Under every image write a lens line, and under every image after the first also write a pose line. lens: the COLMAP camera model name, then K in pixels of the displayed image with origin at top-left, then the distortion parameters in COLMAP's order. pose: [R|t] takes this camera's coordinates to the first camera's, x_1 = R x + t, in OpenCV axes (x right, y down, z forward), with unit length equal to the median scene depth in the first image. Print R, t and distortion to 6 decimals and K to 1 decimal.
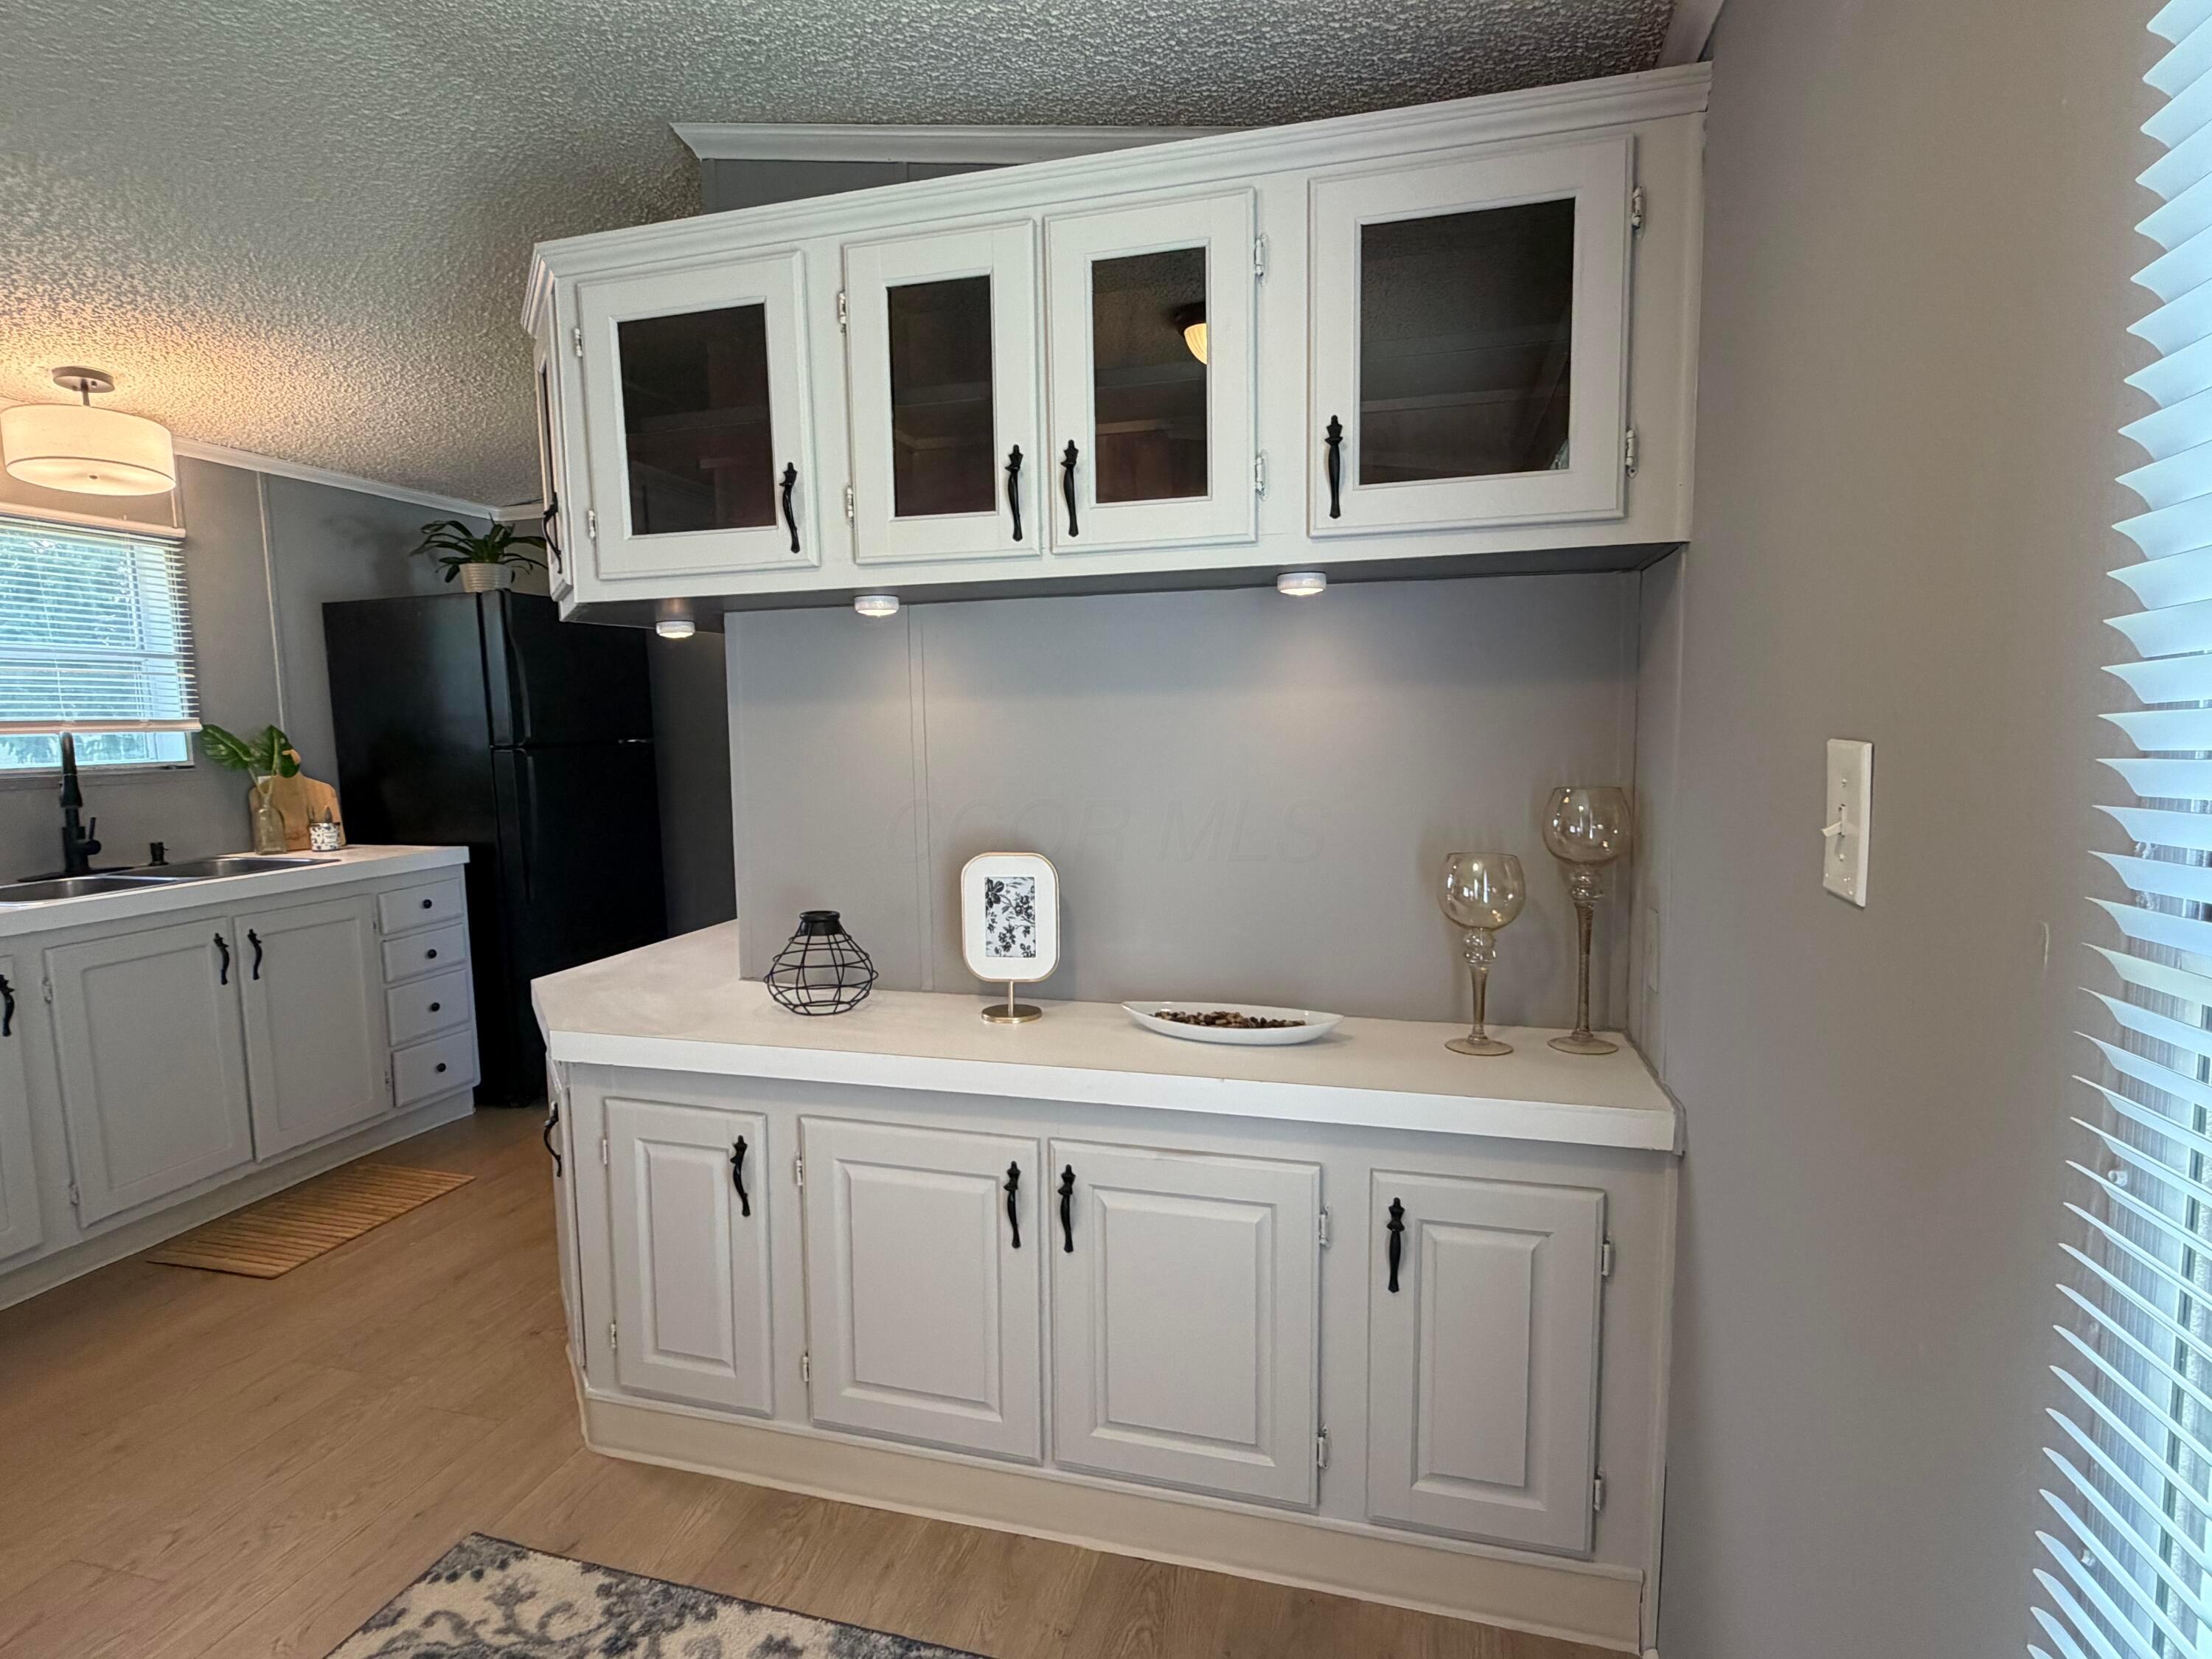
lens RADIAL K [[1120.8, 0, 1093.8], [0, 1120.8, 839.6], [0, 0, 1]] dist [0.000632, -0.000976]
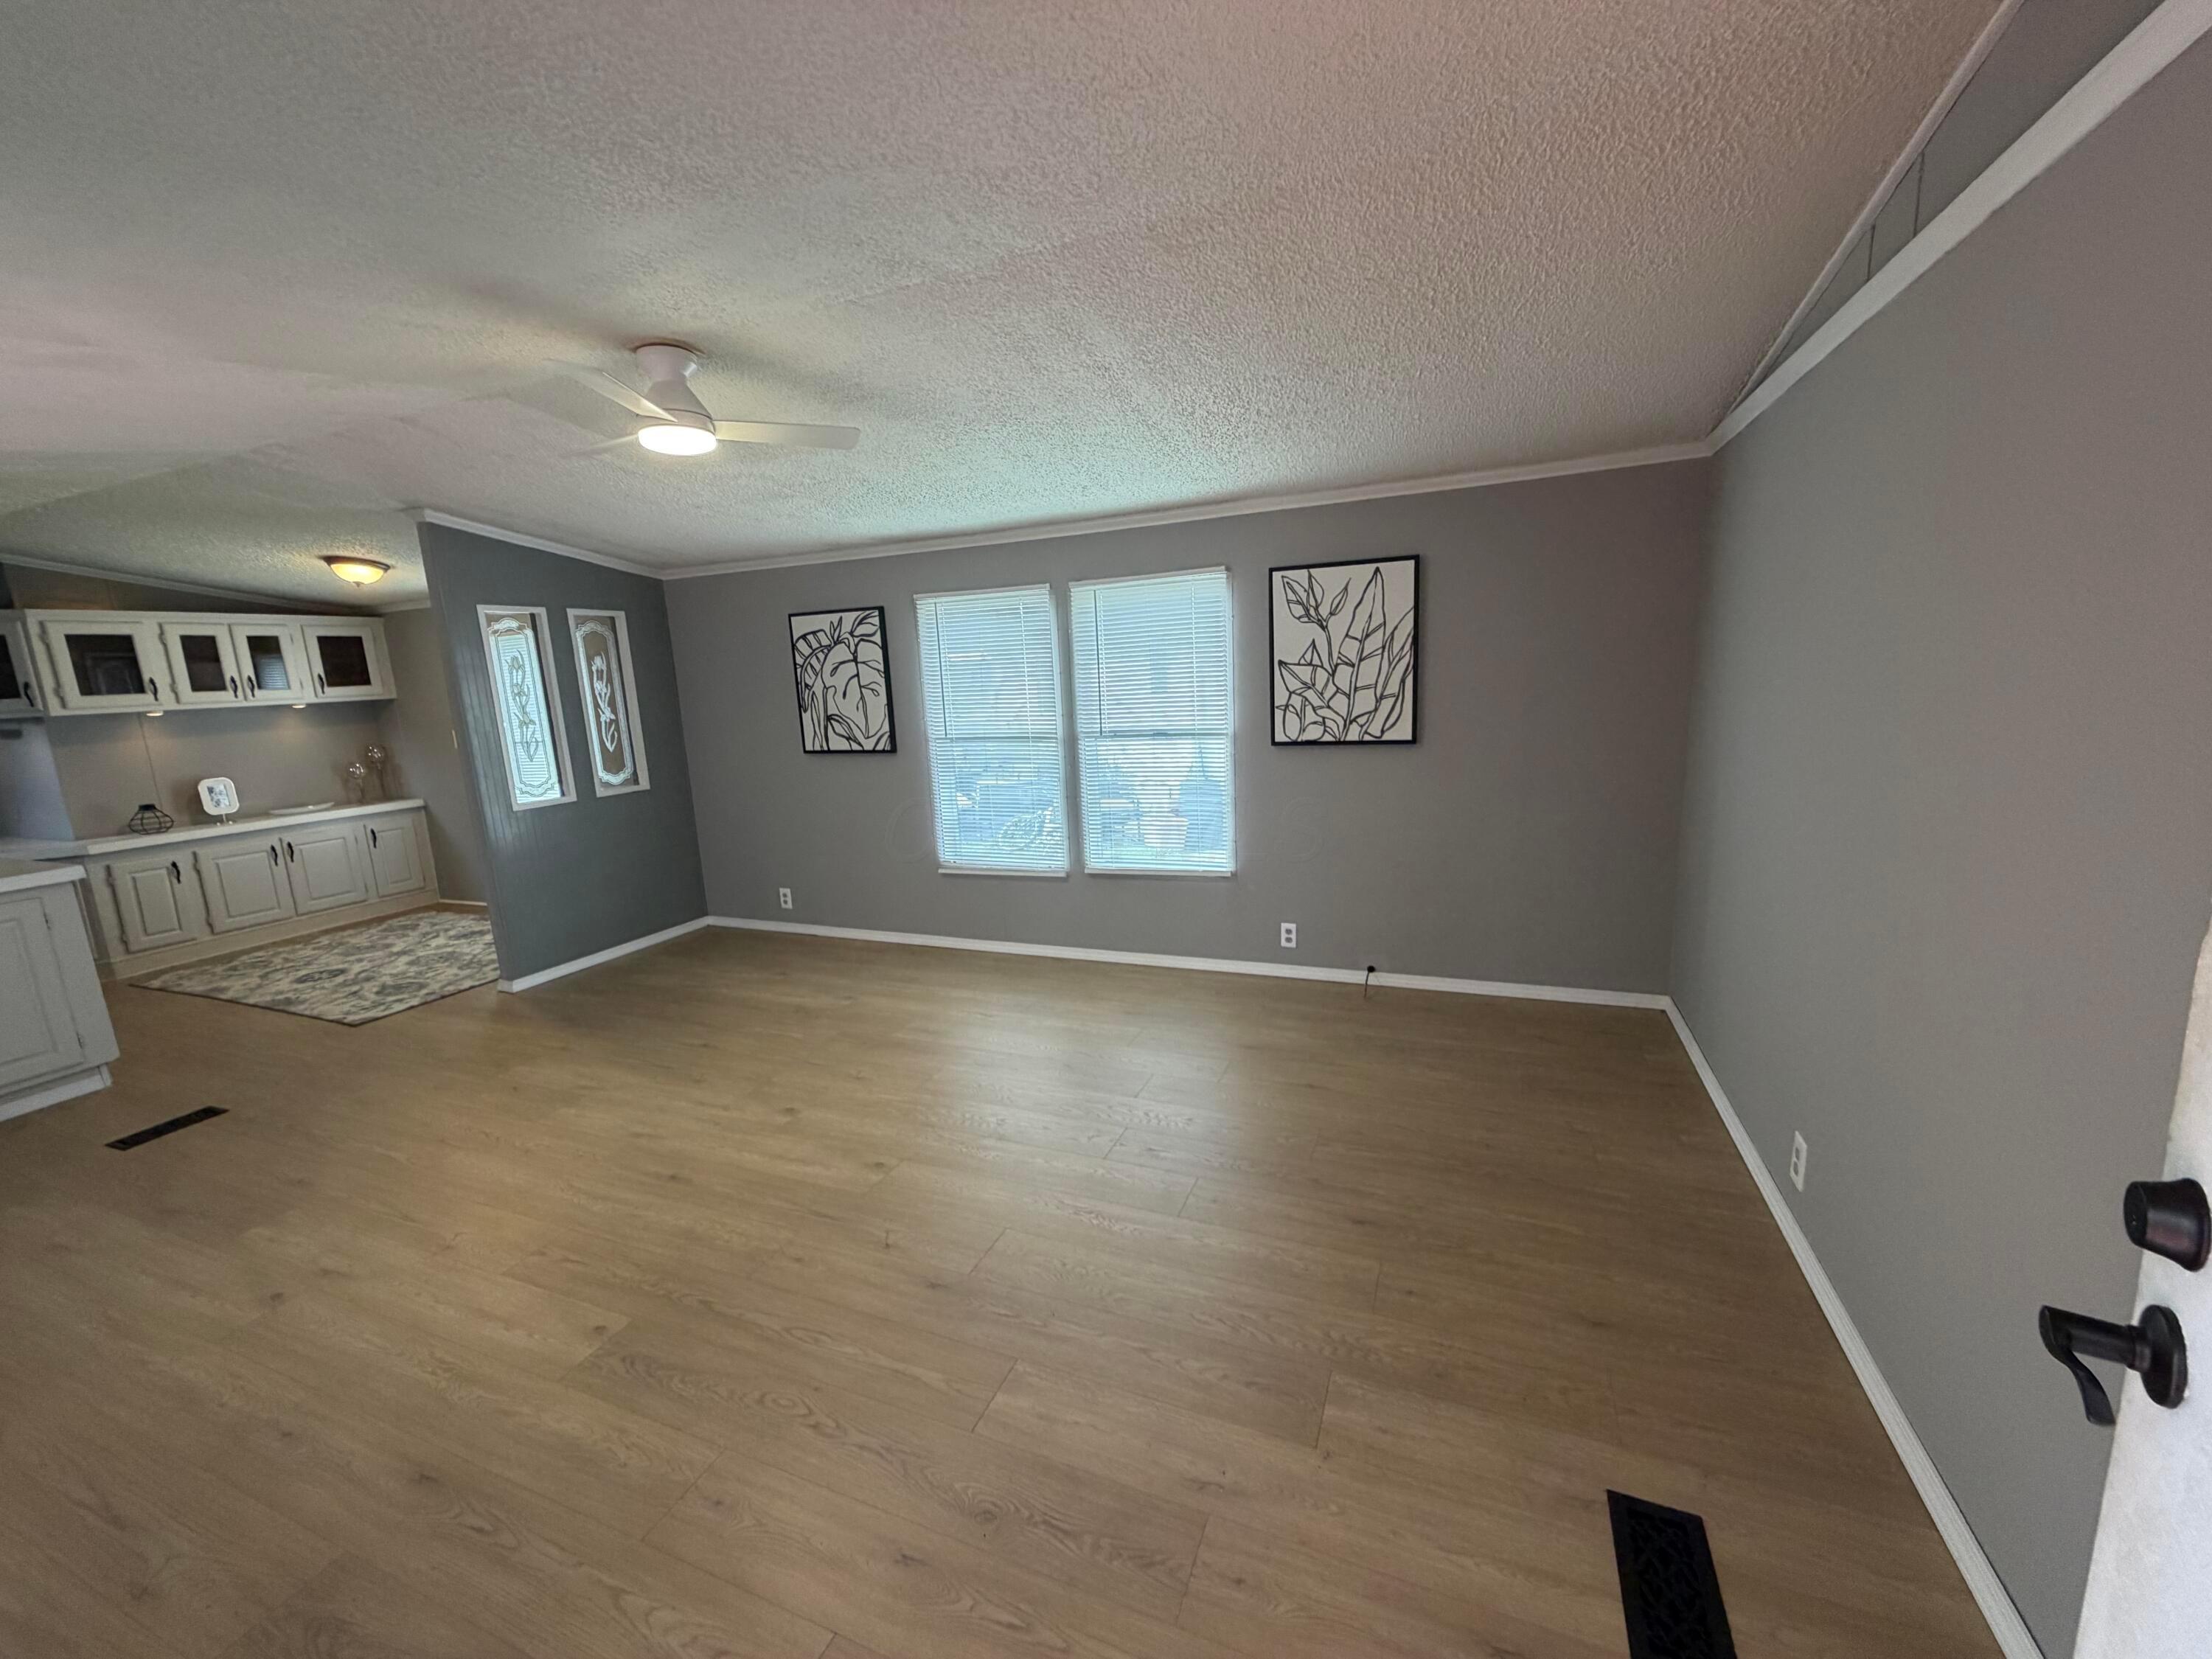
lens RADIAL K [[887.9, 0, 1098.7], [0, 887.9, 828.8], [0, 0, 1]] dist [-0.007523, 0.003322]
pose [[0.135178, -0.170842, 0.975982, -2.800424], [0.148846, 0.977346, 0.150465, 0.185256], [-0.979577, 0.124932, 0.157544, -2.498507]]
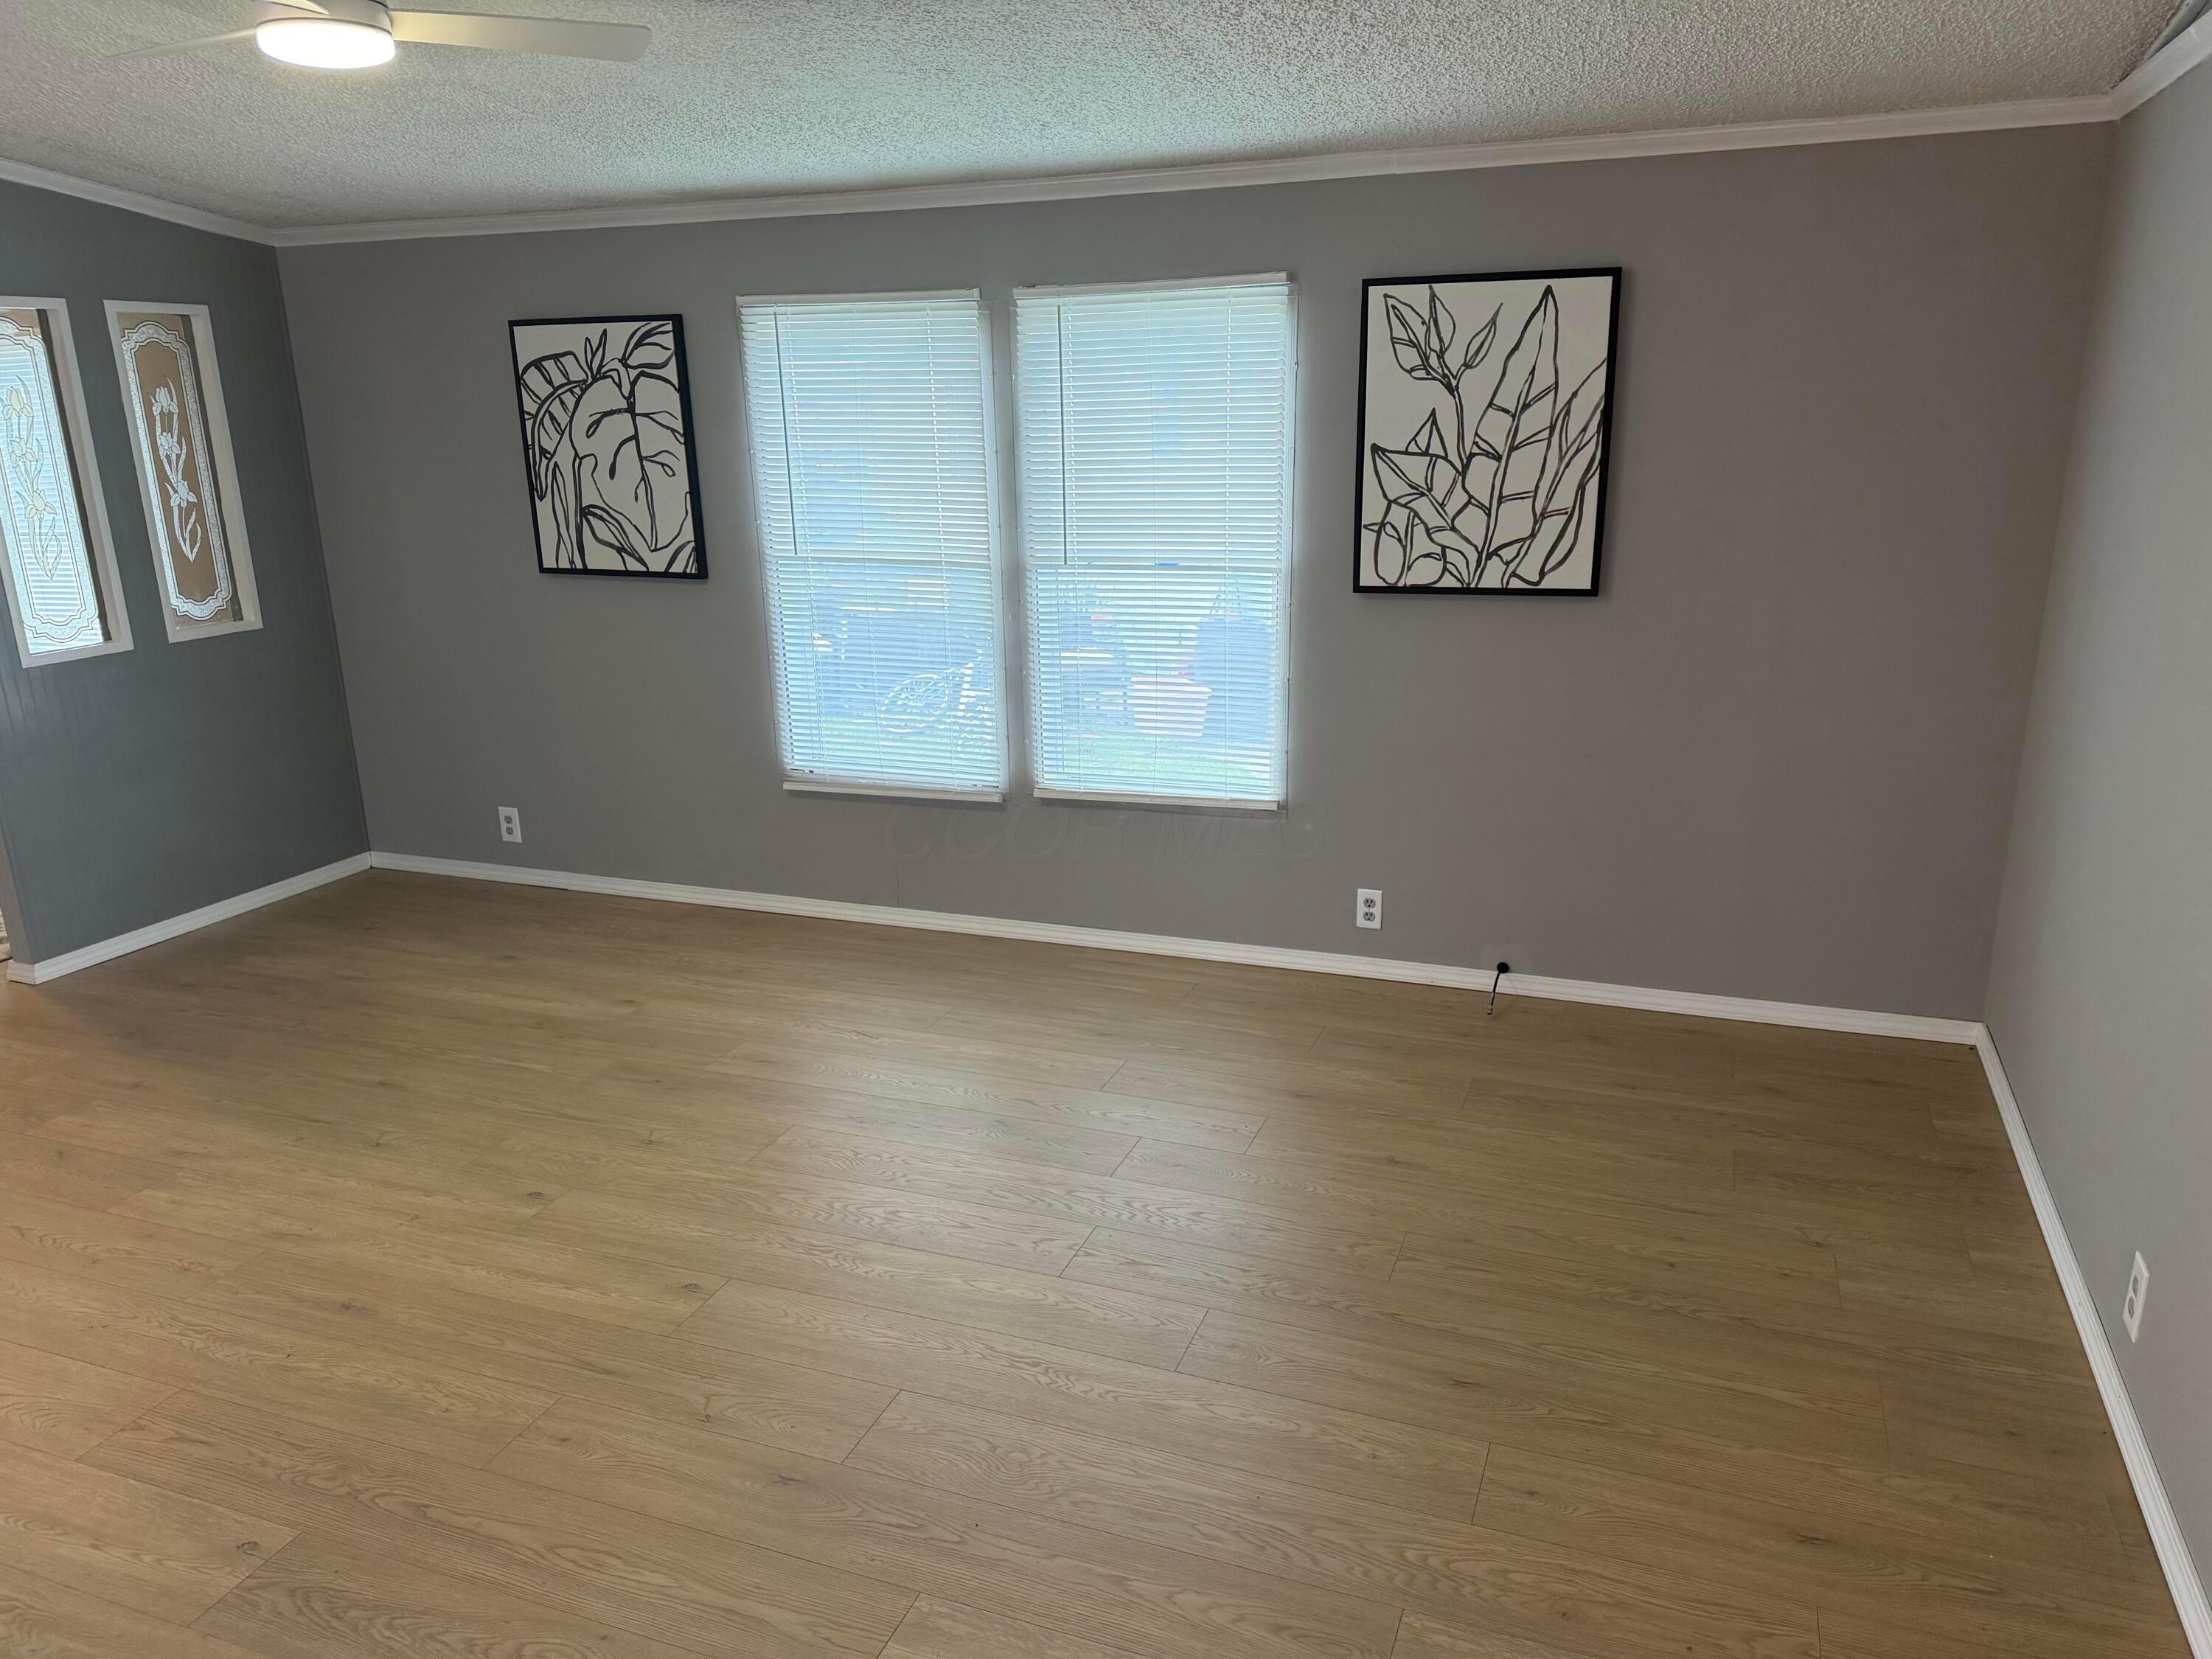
lens RADIAL K [[1557.3, 0, 1119.1], [0, 1557.3, 838.3], [0, 0, 1]] dist [0.053918, -0.087505]
pose [[0.098340, -0.261959, 0.960056, -2.873843], [0.120461, 0.960771, 0.249815, 0.115404], [-0.987835, 0.091083, 0.126039, -2.511923]]
